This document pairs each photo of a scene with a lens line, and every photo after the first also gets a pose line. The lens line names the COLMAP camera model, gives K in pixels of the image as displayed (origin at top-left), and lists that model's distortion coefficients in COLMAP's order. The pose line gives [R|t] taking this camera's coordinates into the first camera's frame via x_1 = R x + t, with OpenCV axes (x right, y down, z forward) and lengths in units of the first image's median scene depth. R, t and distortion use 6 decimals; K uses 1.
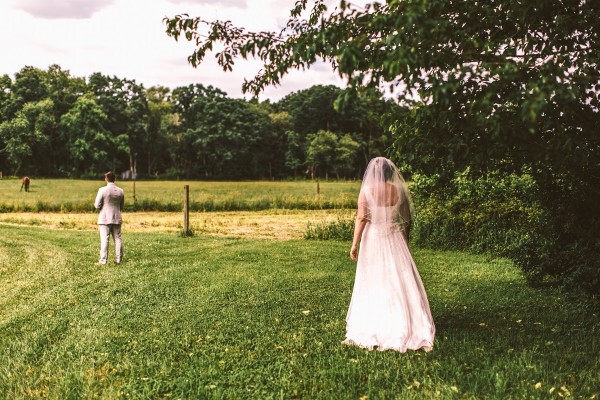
lens RADIAL K [[869.3, 0, 300.0], [0, 869.3, 175.9], [0, 0, 1]] dist [-0.004859, 0.020324]
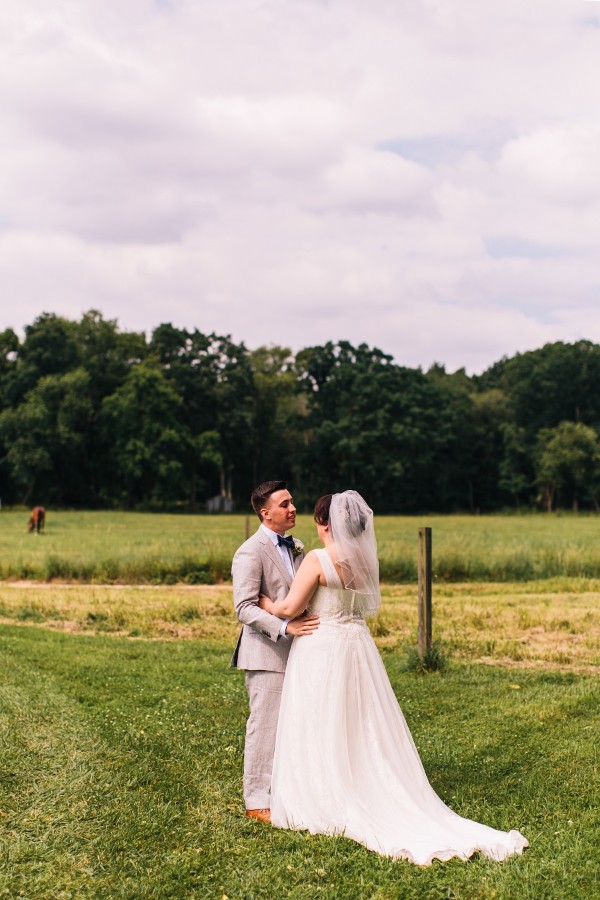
lens RADIAL K [[1304.0, 0, 300.0], [0, 1304.0, 450.0], [0, 0, 1]] dist [-0.004859, 0.020324]
pose [[0.992631, -0.004313, -0.121097, -0.043119], [-0.000950, 0.999059, -0.043368, 0.000748], [0.121170, 0.043163, 0.991693, 0.168998]]
